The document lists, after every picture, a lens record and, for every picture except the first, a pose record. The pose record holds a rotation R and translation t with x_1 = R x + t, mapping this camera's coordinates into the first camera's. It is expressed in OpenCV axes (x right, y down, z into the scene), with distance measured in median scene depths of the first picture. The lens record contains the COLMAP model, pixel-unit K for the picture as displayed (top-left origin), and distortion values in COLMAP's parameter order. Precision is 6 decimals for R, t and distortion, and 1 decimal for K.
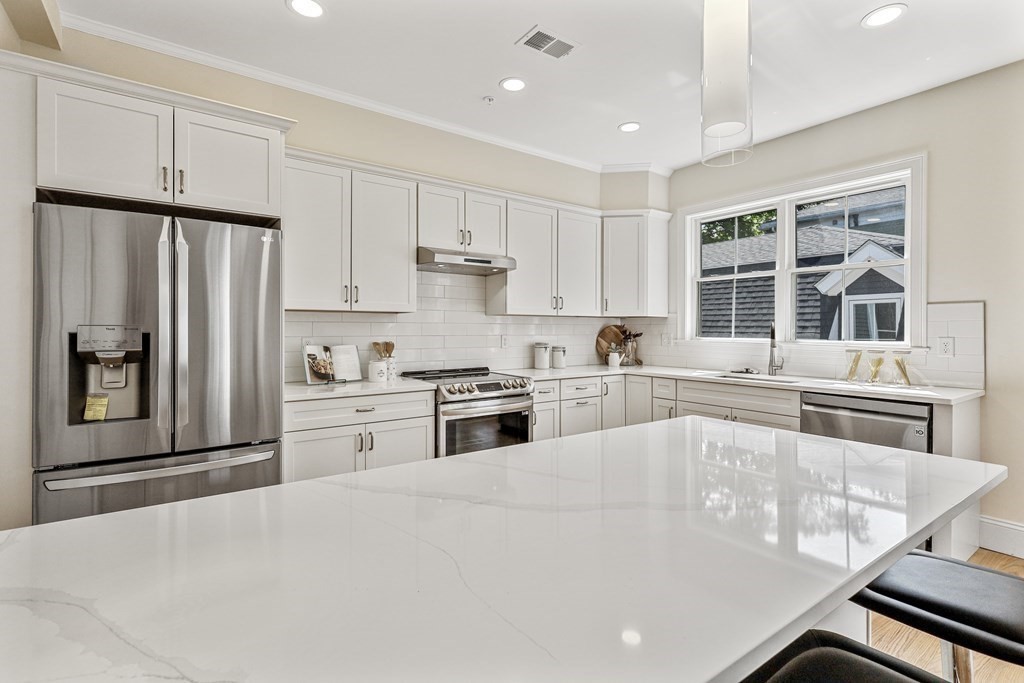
lens RADIAL K [[485.8, 0, 515.4], [0, 485.8, 327.7], [0, 0, 1]] dist [-0.002491, -0.000457]
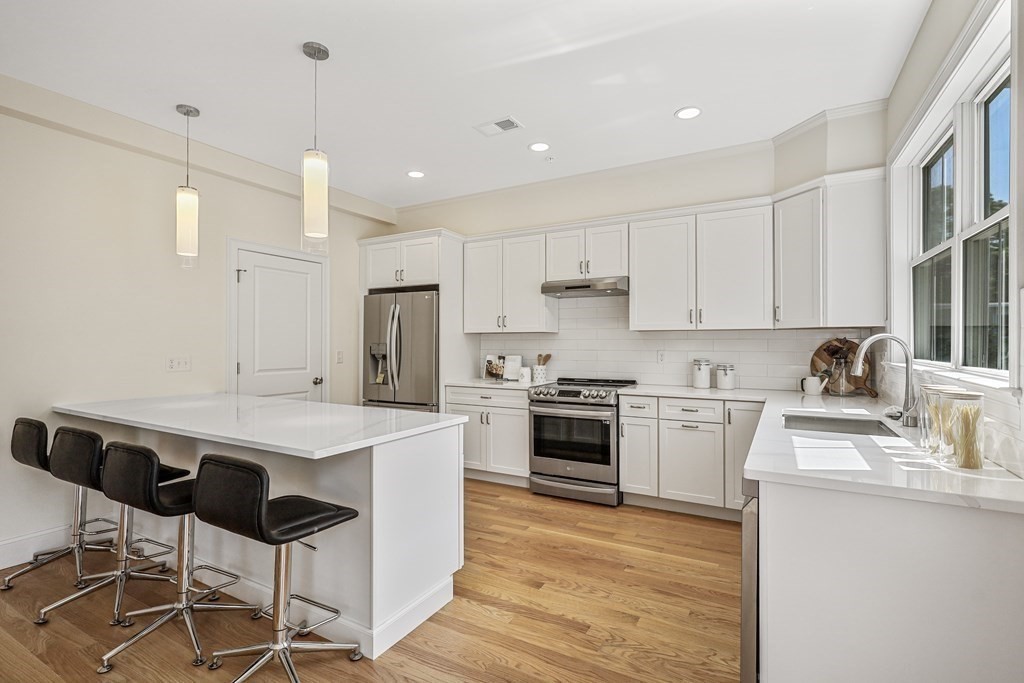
lens RADIAL K [[466.6, 0, 512.0], [0, 466.6, 341.5], [0, 0, 1]] dist [-0.000964, -0.000164]
pose [[0.416519, -0.004510, -0.909116, 0.887675], [0.003572, 0.999988, -0.003324, -0.002089], [0.909120, -0.001863, 0.416531, 0.378967]]
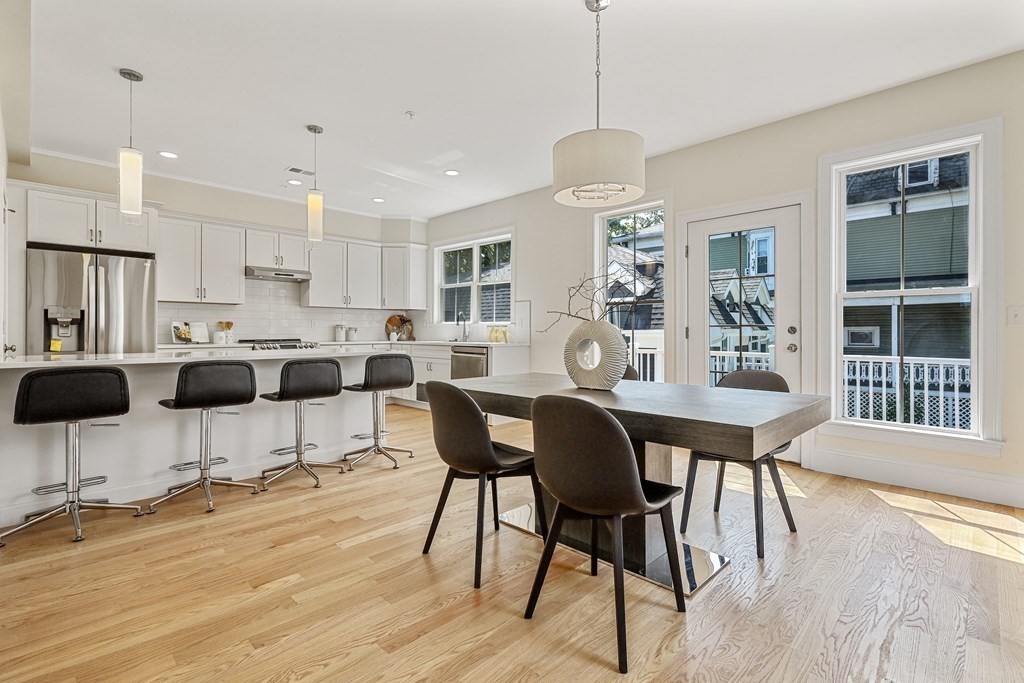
lens RADIAL K [[477.4, 0, 509.9], [0, 477.4, 326.7], [0, 0, 1]] dist [-0.000901, -0.000181]
pose [[0.986843, 0.002741, 0.161658, 0.438656], [-0.002273, 0.999993, -0.003077, 0.050739], [-0.161665, 0.002669, 0.986842, -0.801712]]
